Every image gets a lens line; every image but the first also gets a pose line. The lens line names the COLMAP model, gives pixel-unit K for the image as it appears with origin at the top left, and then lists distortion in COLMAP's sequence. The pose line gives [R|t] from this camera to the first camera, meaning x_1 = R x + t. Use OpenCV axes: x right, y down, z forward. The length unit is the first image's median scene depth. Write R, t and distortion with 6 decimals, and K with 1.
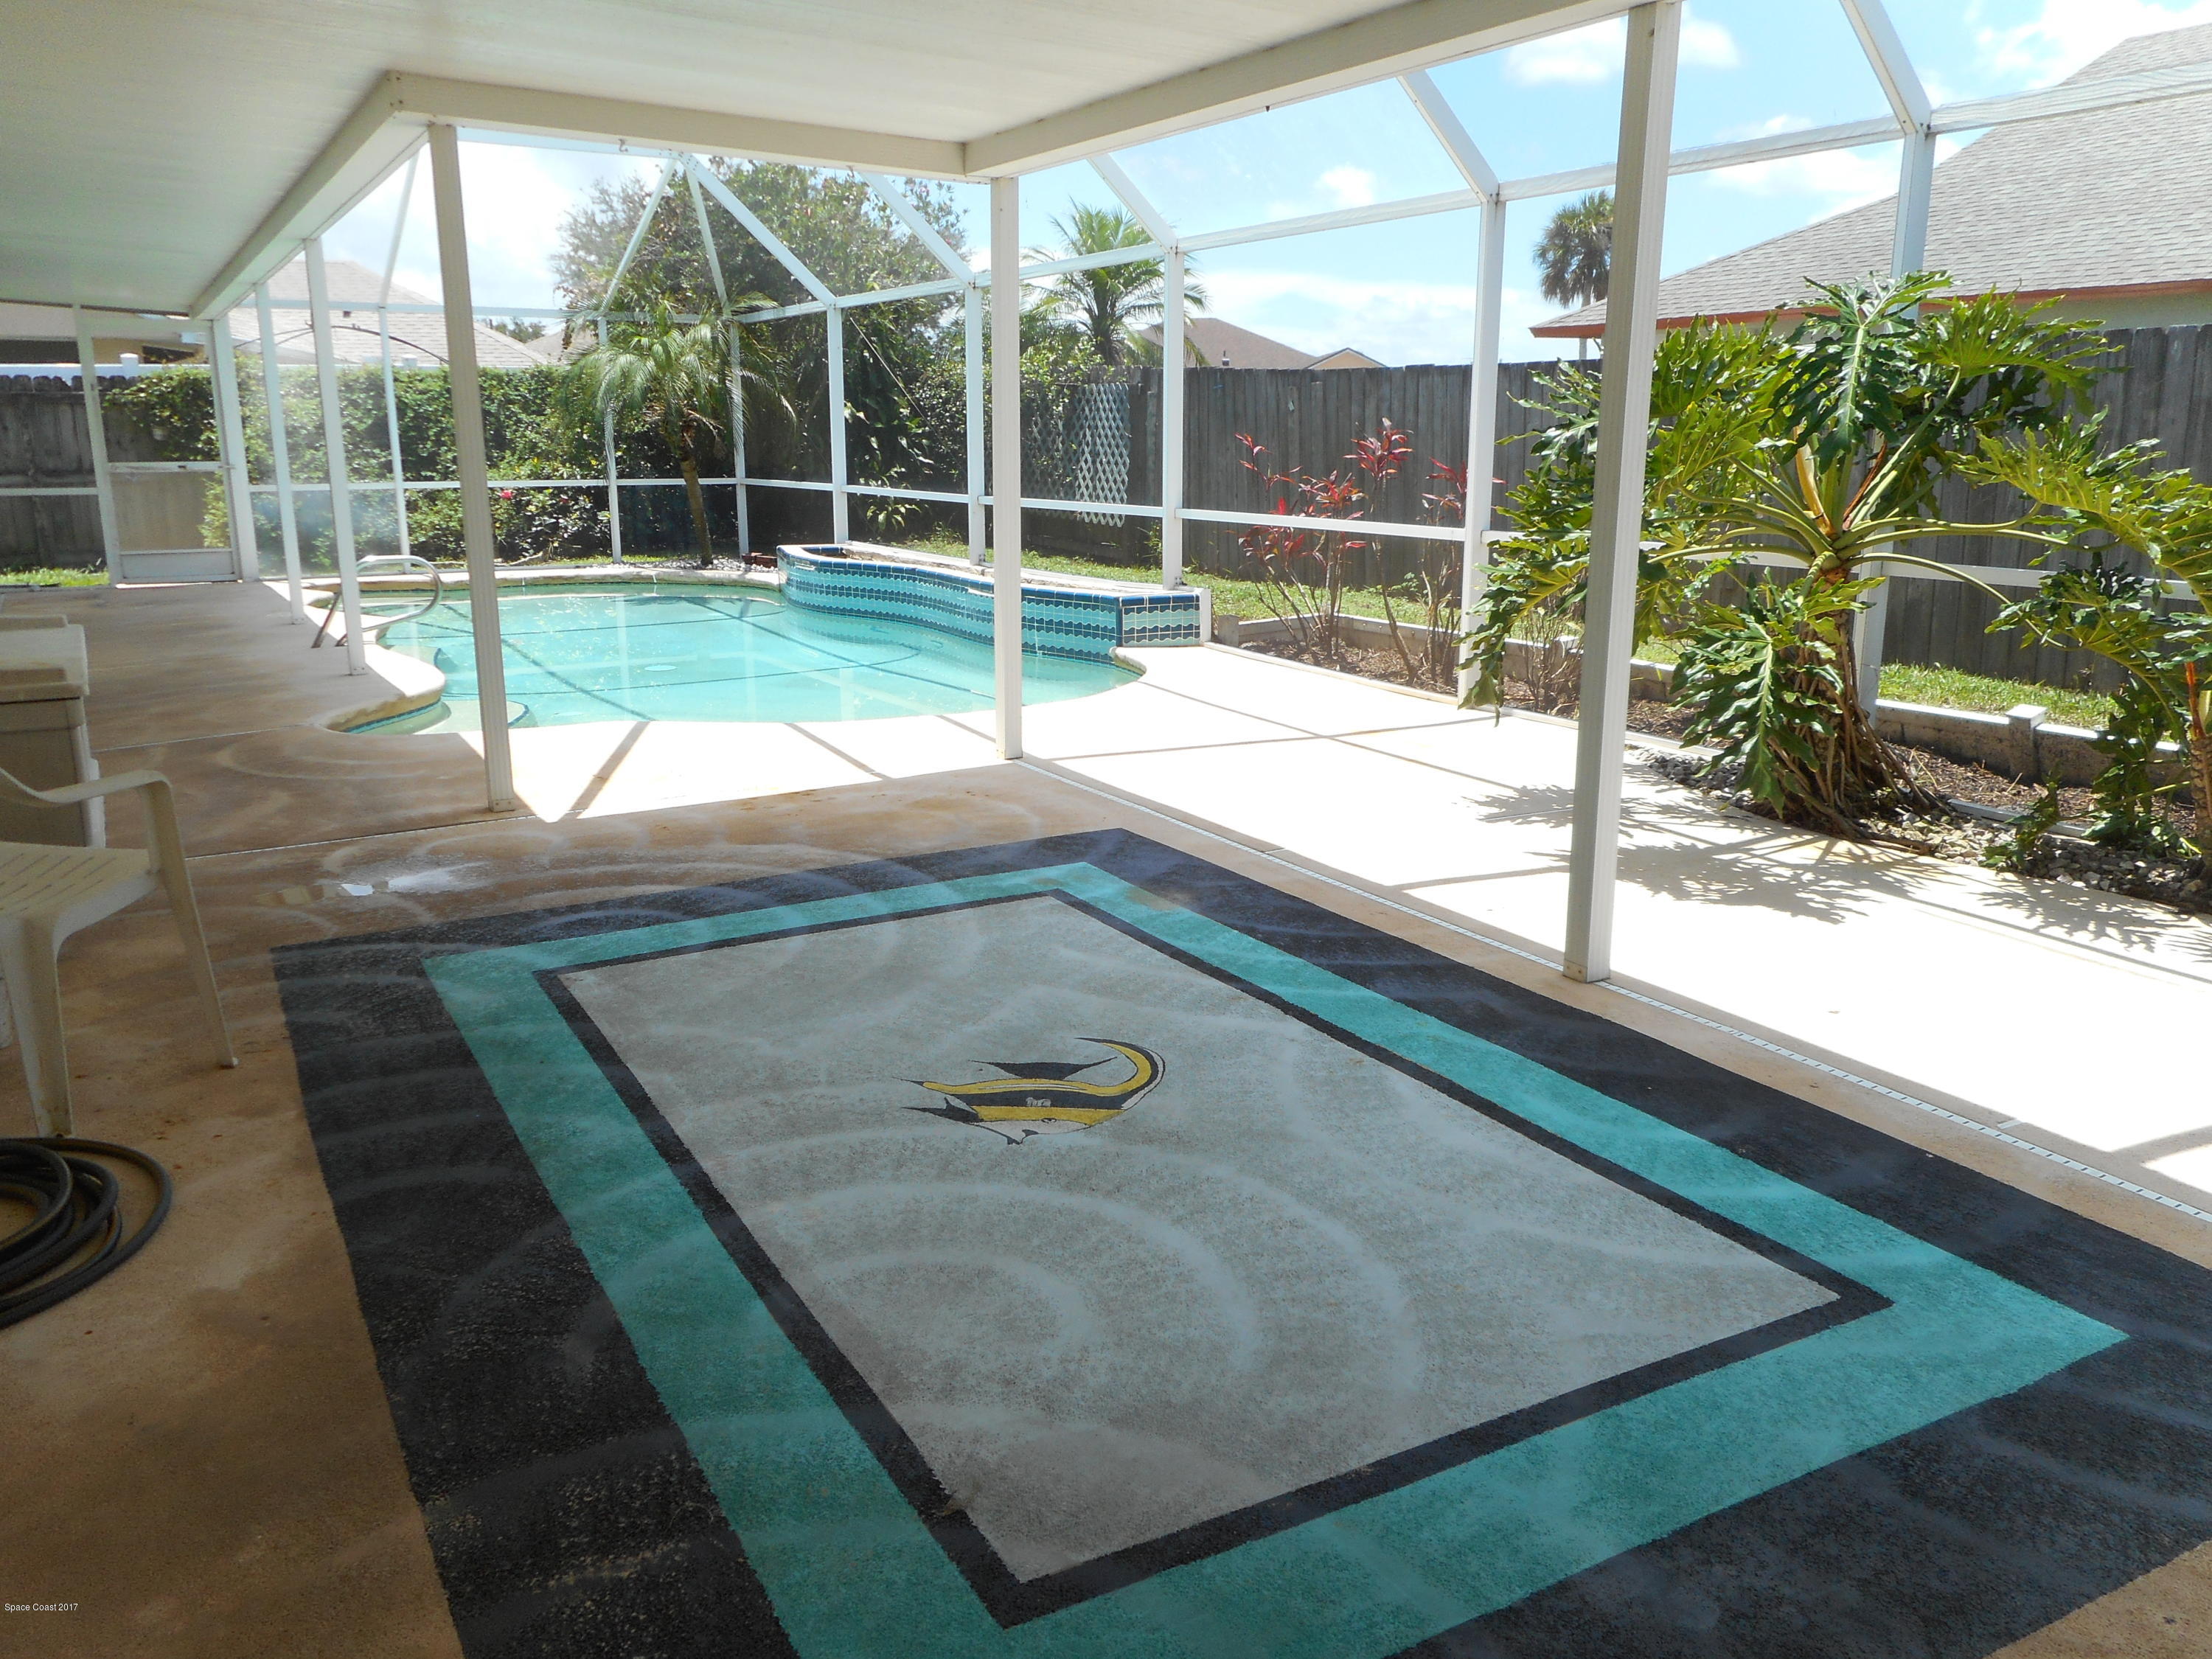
lens RADIAL K [[1671.3, 0, 1097.6], [0, 1671.3, 832.1], [0, 0, 1]] dist [-0.005086, 0.005656]
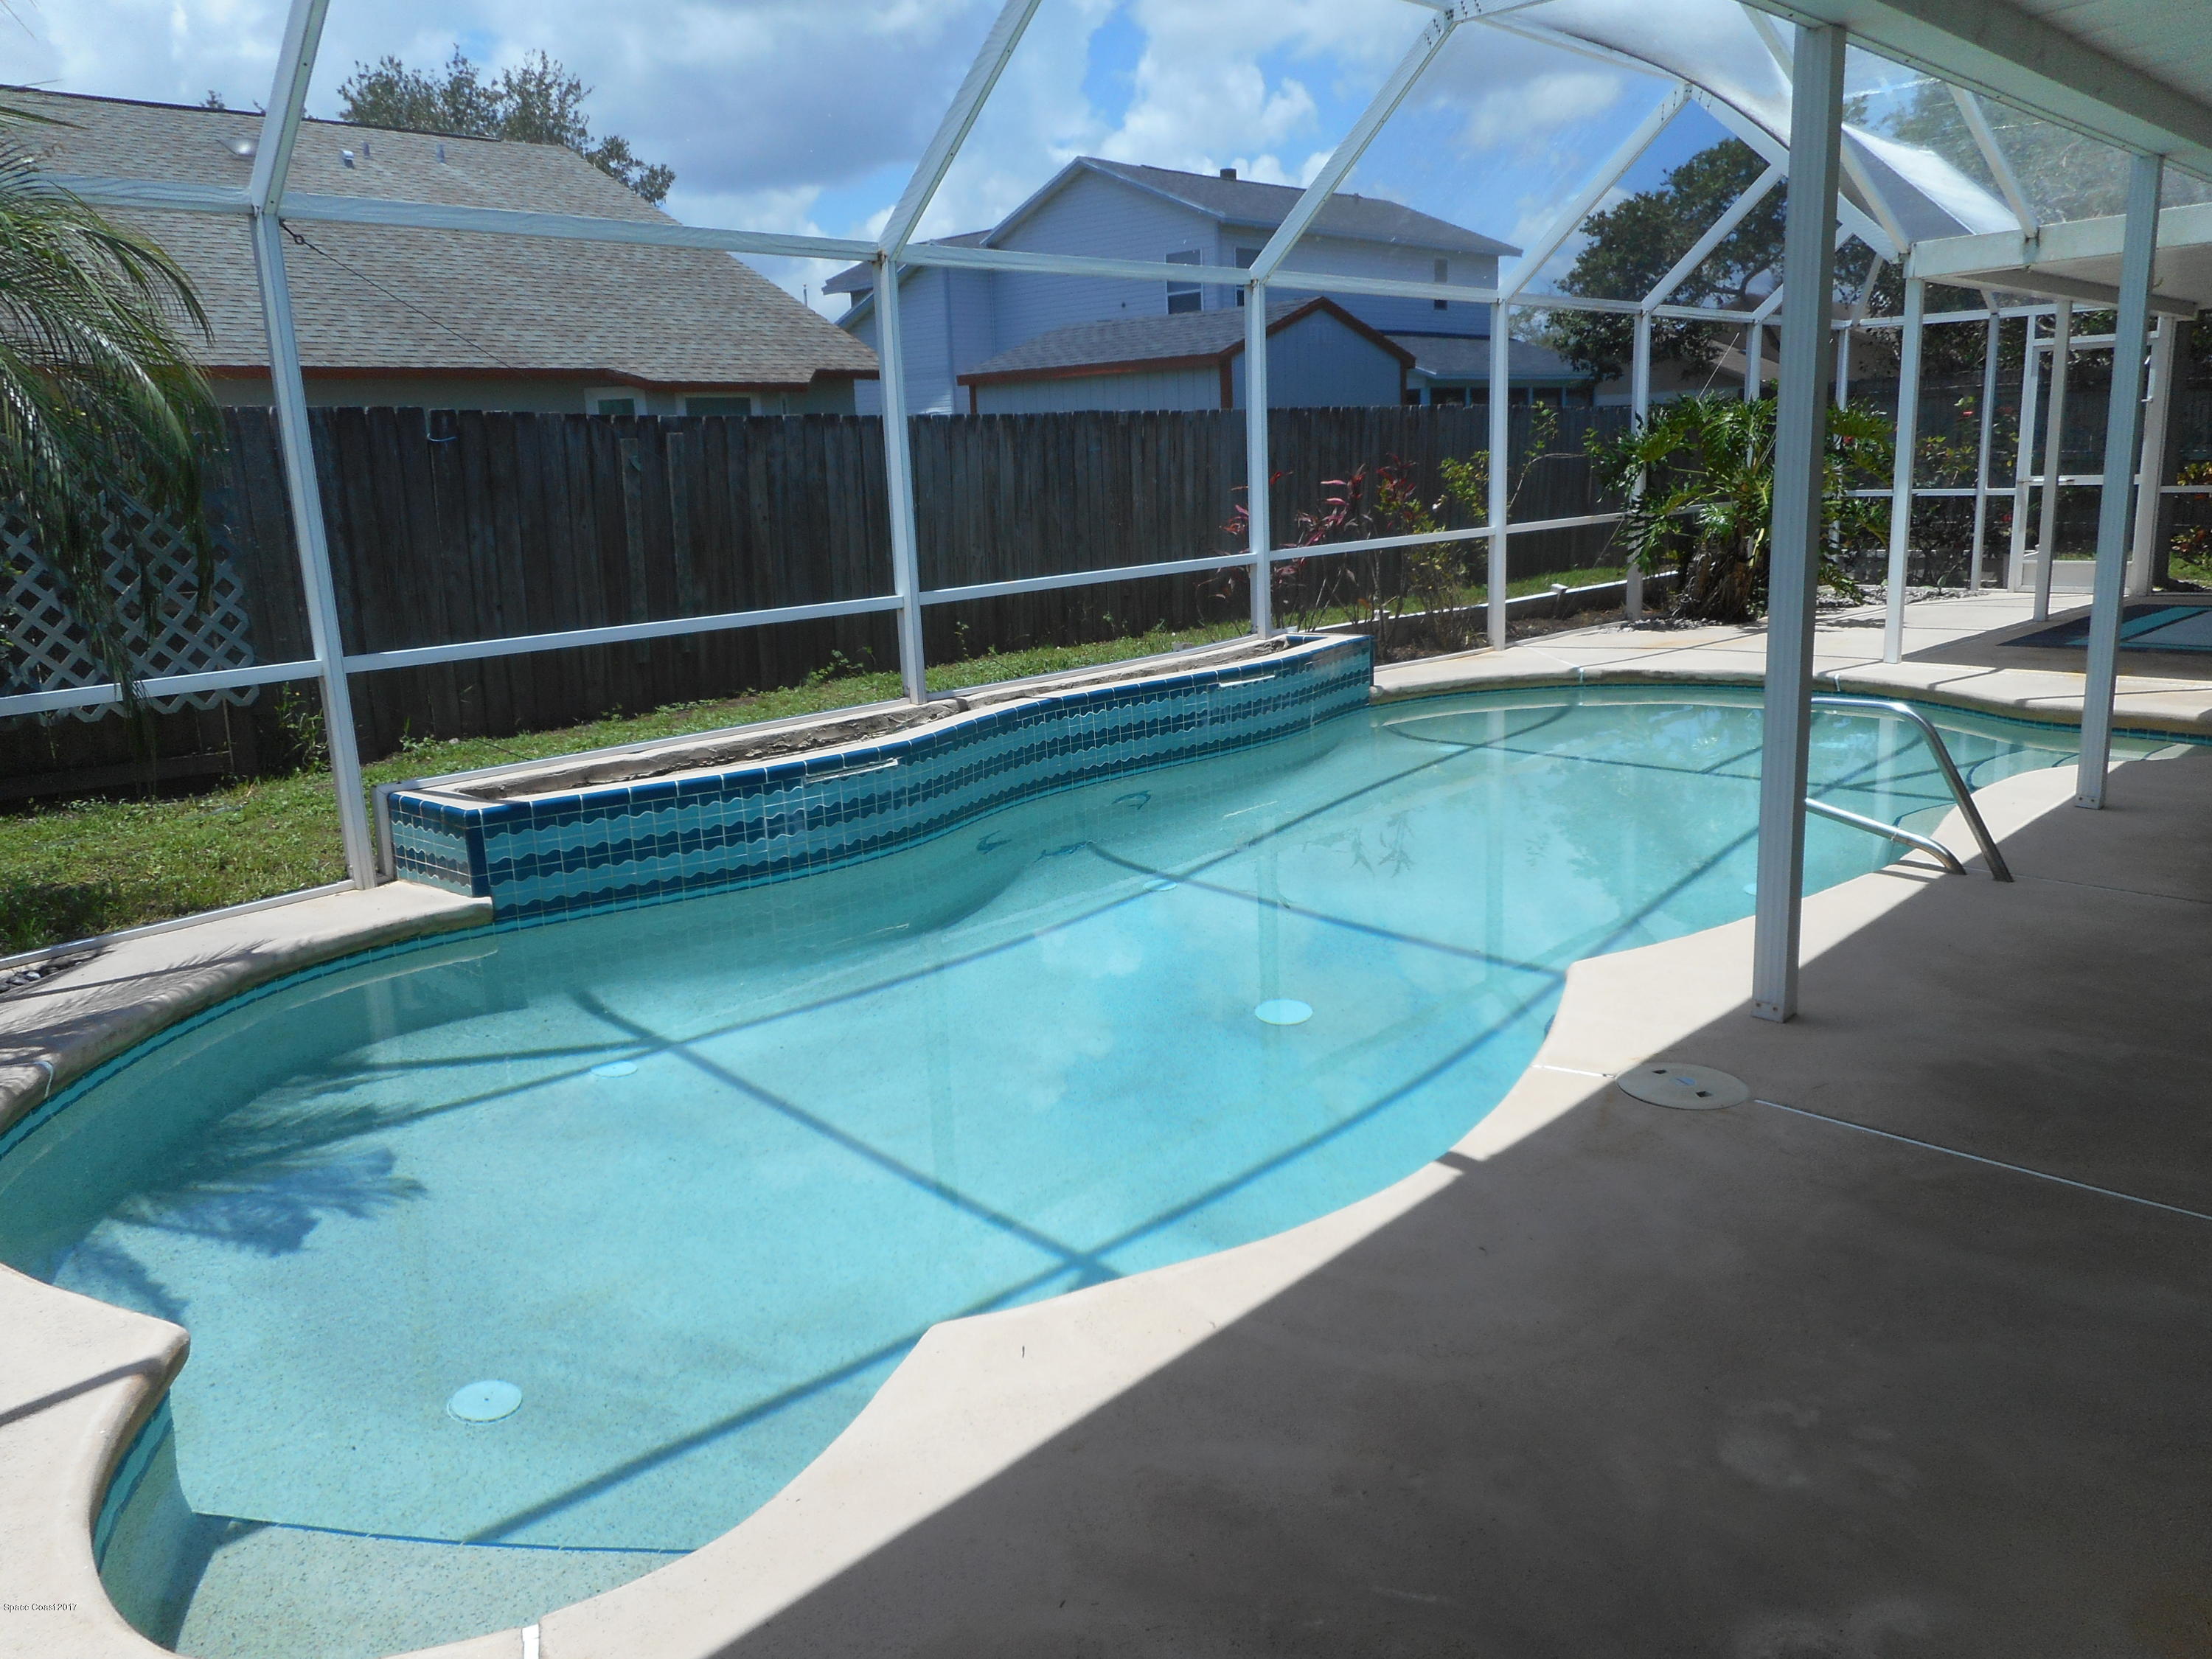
lens RADIAL K [[1671.3, 0, 1095.9], [0, 1671.3, 818.9], [0, 0, 1]] dist [-0.005086, 0.005656]
pose [[-0.272421, -0.187633, 0.943706, -1.813130], [0.267782, 0.927267, 0.261665, -0.696361], [-0.924164, 0.323991, -0.202363, 2.831874]]
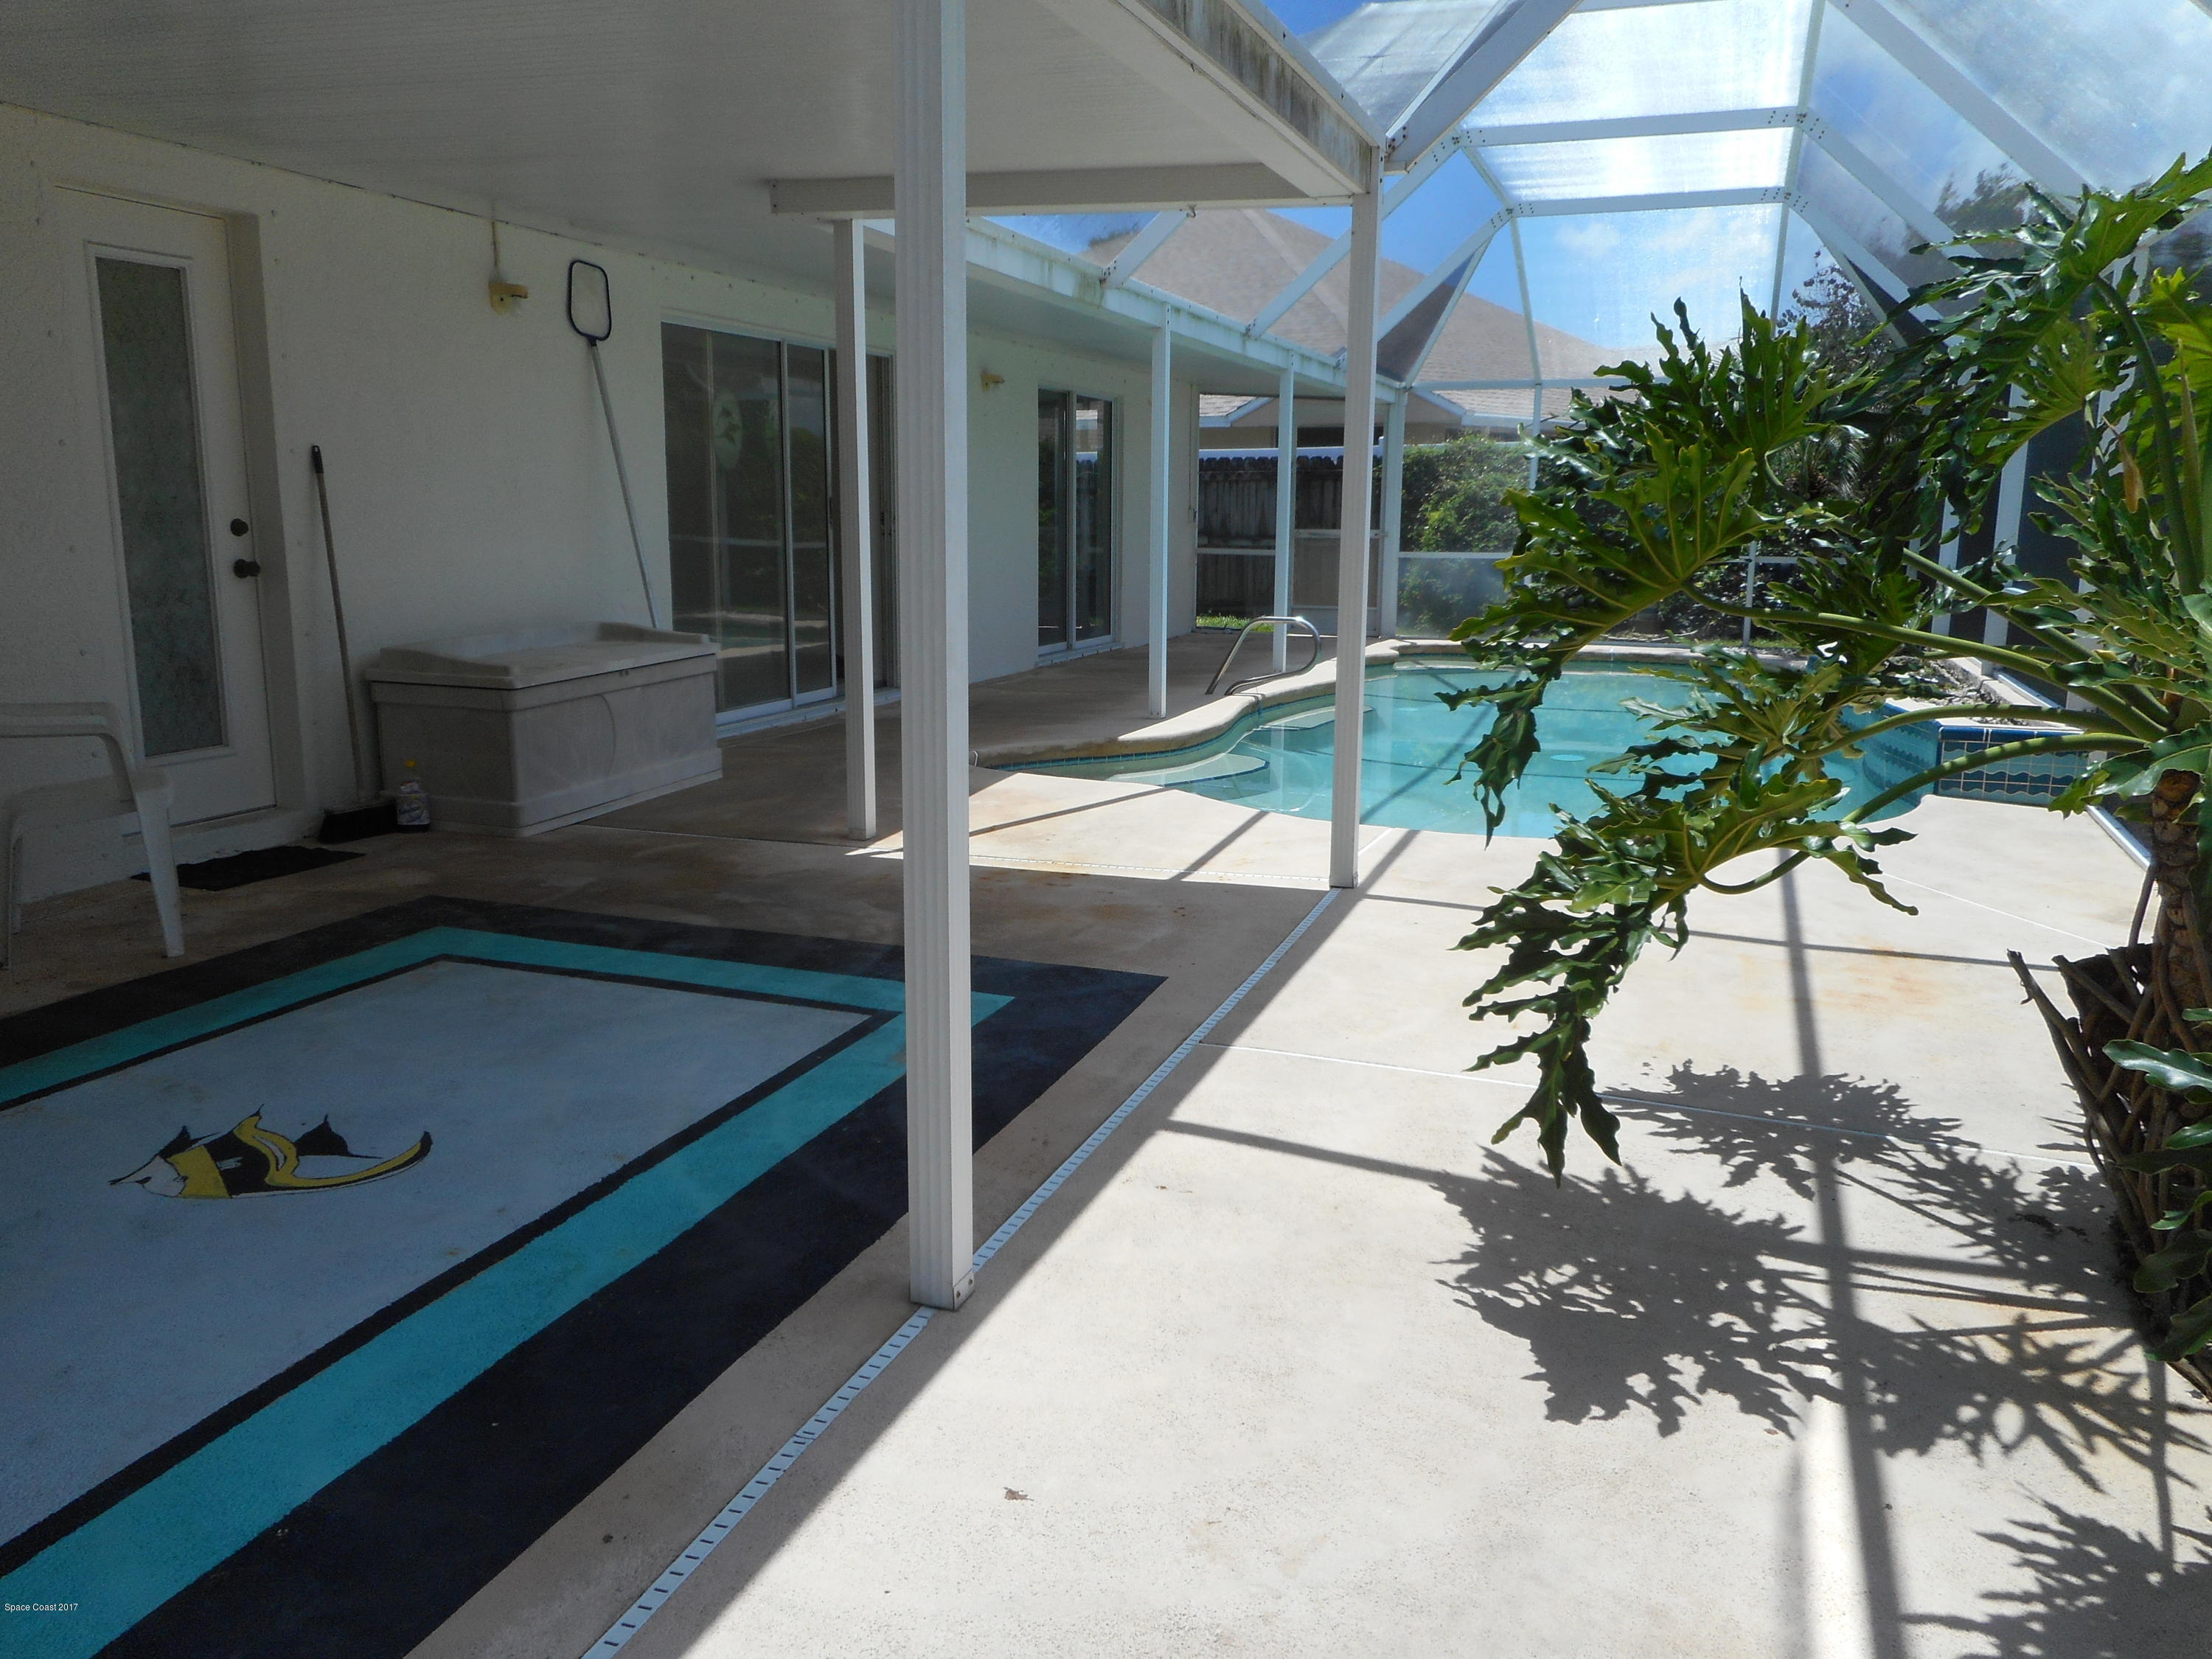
lens RADIAL K [[1671.3, 0, 1104.1], [0, 1671.3, 826.2], [0, 0, 1]] dist [-0.005086, 0.005656]
pose [[0.626145, 0.152209, -0.764706, 0.694017], [-0.189173, 0.981113, 0.040387, -0.115886], [0.756410, 0.119374, 0.643112, 0.512338]]
